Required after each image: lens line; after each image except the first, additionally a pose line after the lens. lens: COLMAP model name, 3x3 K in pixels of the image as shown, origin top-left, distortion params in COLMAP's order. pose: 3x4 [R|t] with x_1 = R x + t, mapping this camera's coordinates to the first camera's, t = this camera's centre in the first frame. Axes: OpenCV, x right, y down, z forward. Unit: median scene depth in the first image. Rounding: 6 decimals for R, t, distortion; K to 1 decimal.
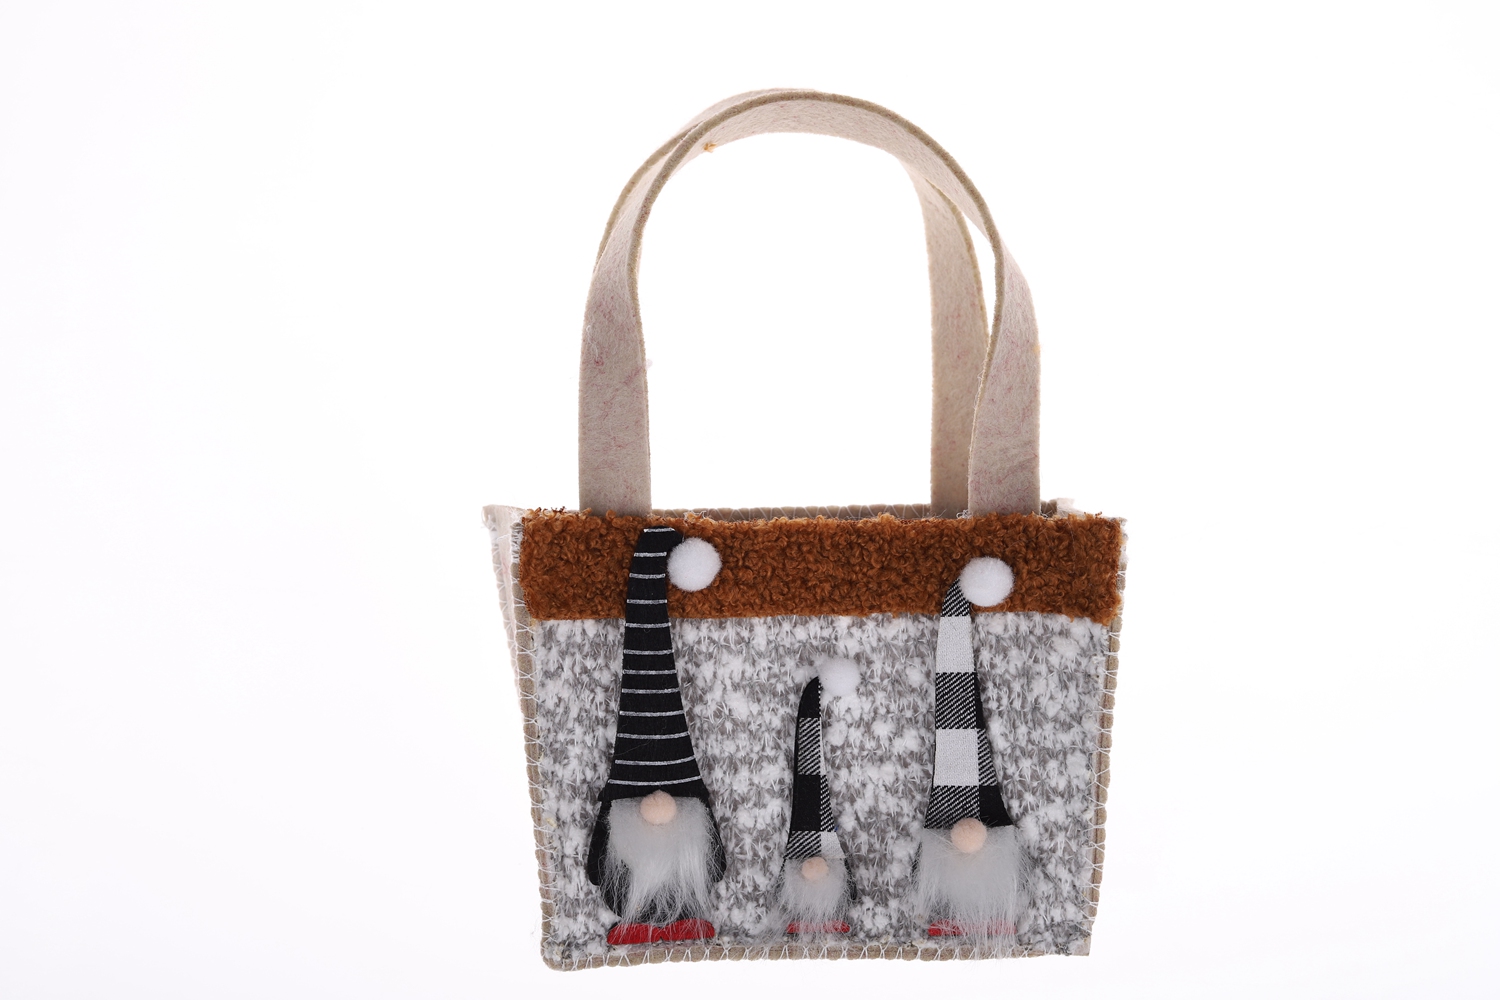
lens RADIAL K [[2306.5, 0, 750.0], [0, 2306.5, 500.0], [0, 0, 1]] dist [-0.161003, -0.017714]
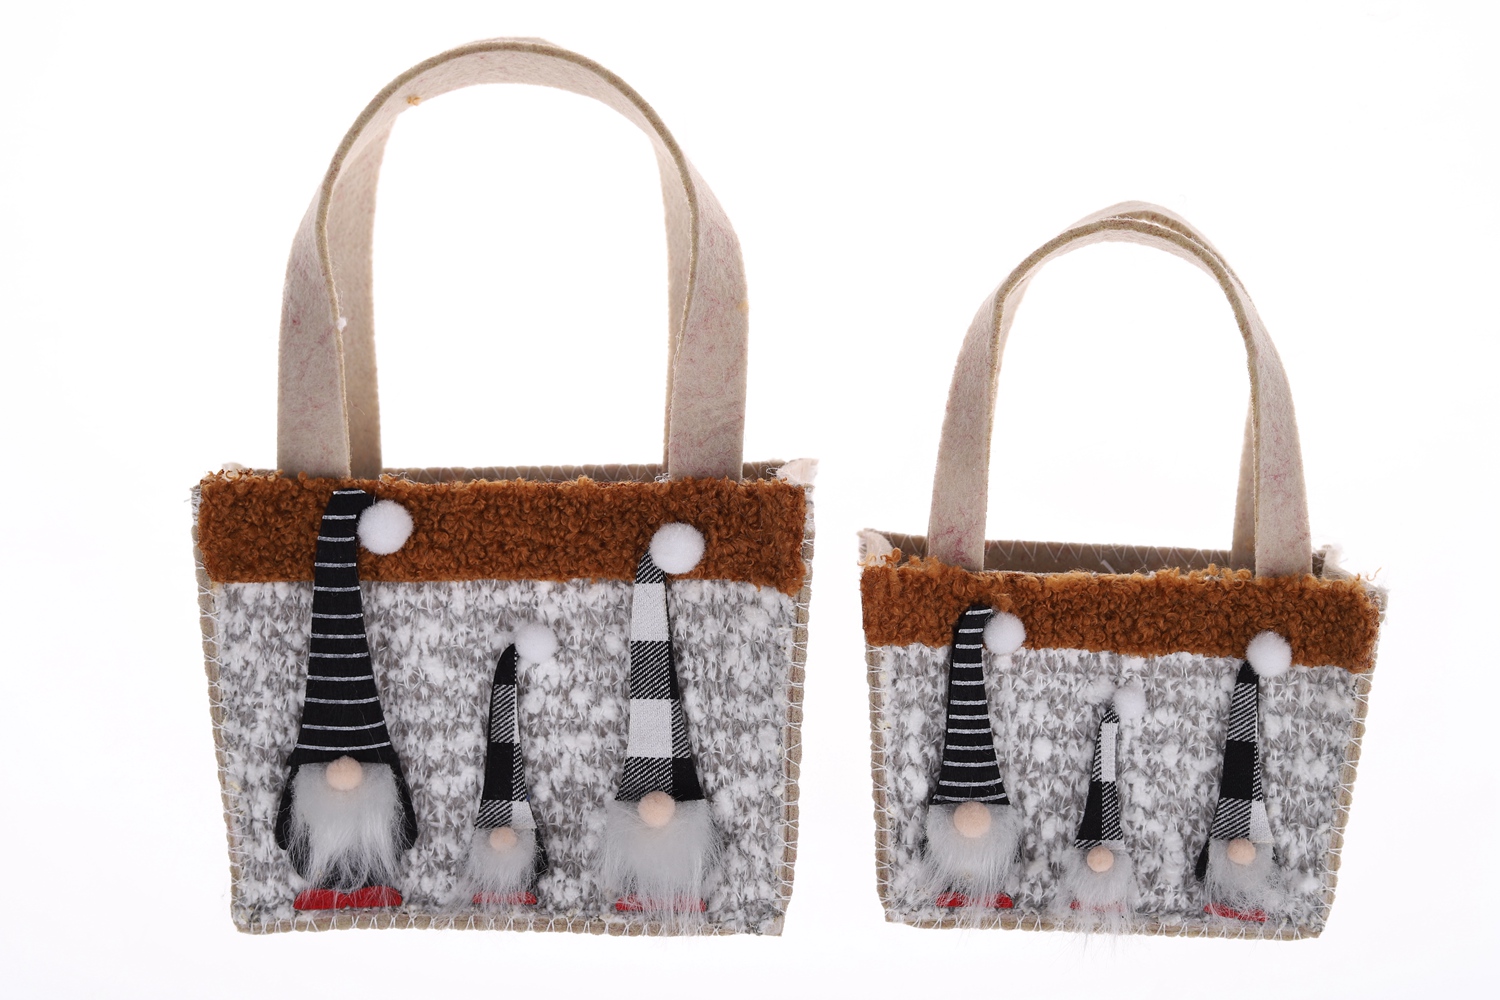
lens RADIAL K [[2306.5, 0, 750.0], [0, 2306.5, 500.0], [0, 0, 1]] dist [-0.161003, -0.017714]
pose [[0.996284, 0.007484, -0.085800, 0.216133], [-0.004575, 0.999409, 0.034057, -0.017958], [0.086004, -0.033538, 0.995730, 0.037859]]
